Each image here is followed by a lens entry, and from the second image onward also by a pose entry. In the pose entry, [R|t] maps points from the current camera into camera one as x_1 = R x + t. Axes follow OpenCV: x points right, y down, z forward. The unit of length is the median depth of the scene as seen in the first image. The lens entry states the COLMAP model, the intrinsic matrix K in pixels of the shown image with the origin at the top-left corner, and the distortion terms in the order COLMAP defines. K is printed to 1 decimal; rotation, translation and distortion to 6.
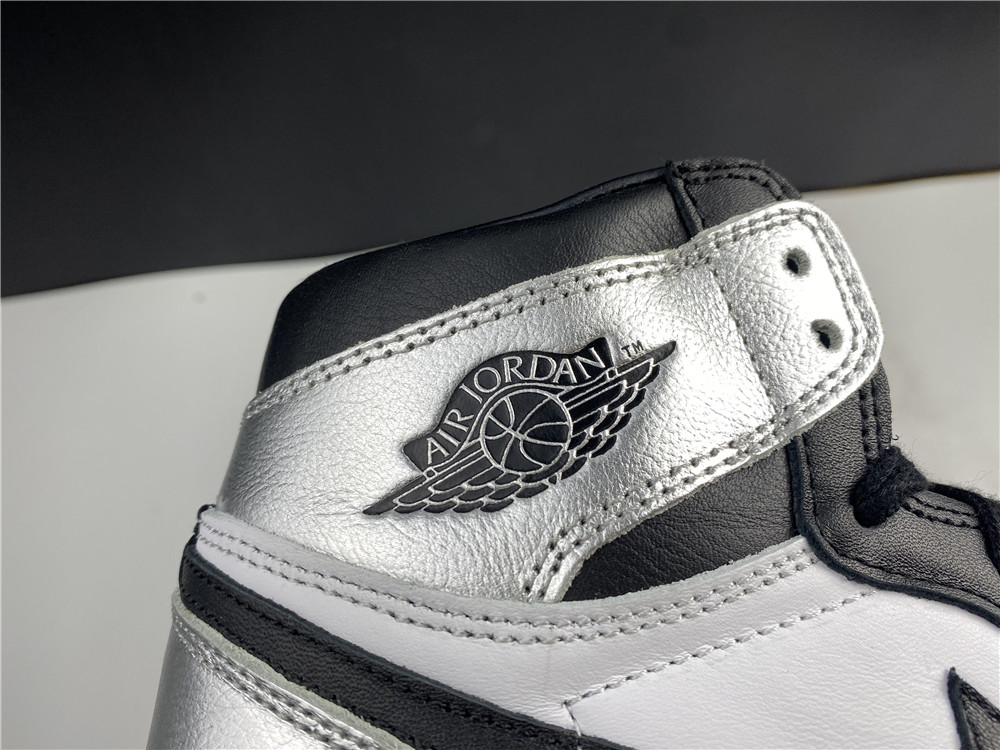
lens RADIAL K [[705.4, 0, 500.0], [0, 705.4, 375.0], [0, 0, 1]] dist [-0.000498, -0.001866]
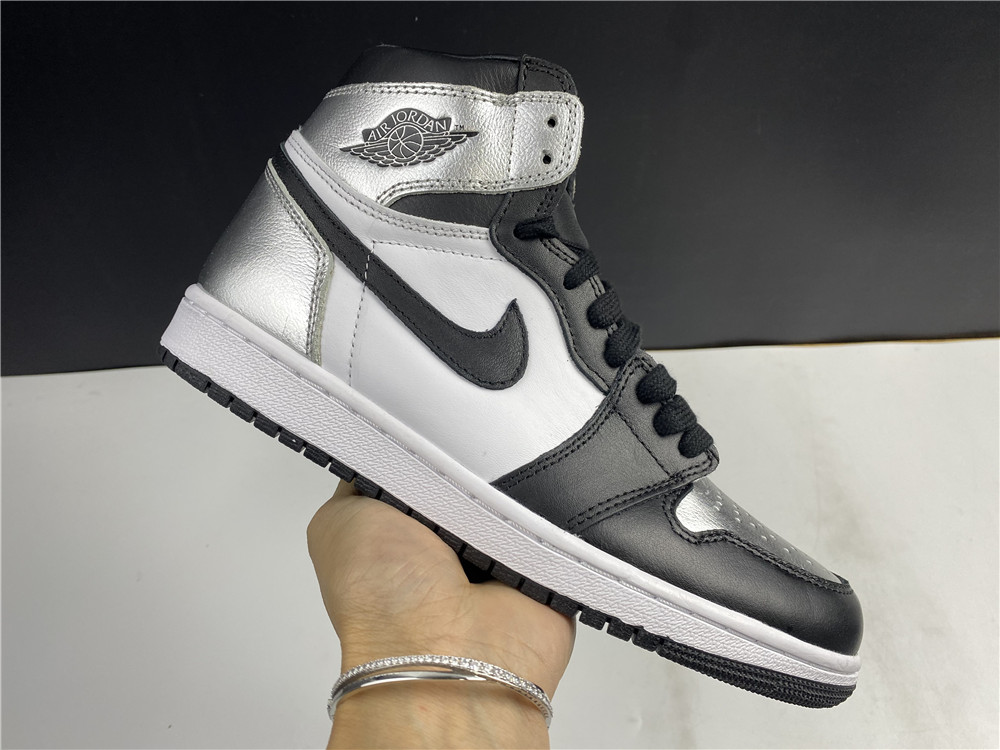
lens RADIAL K [[749.4, 0, 500.0], [0, 749.4, 375.0], [0, 0, 1]] dist [-0.118562, -0.000094]
pose [[0.886118, 0.444594, -0.130884, 1.005663], [-0.382814, 0.861321, 0.334036, -0.203305], [0.261244, -0.245891, 0.933429, -1.476643]]
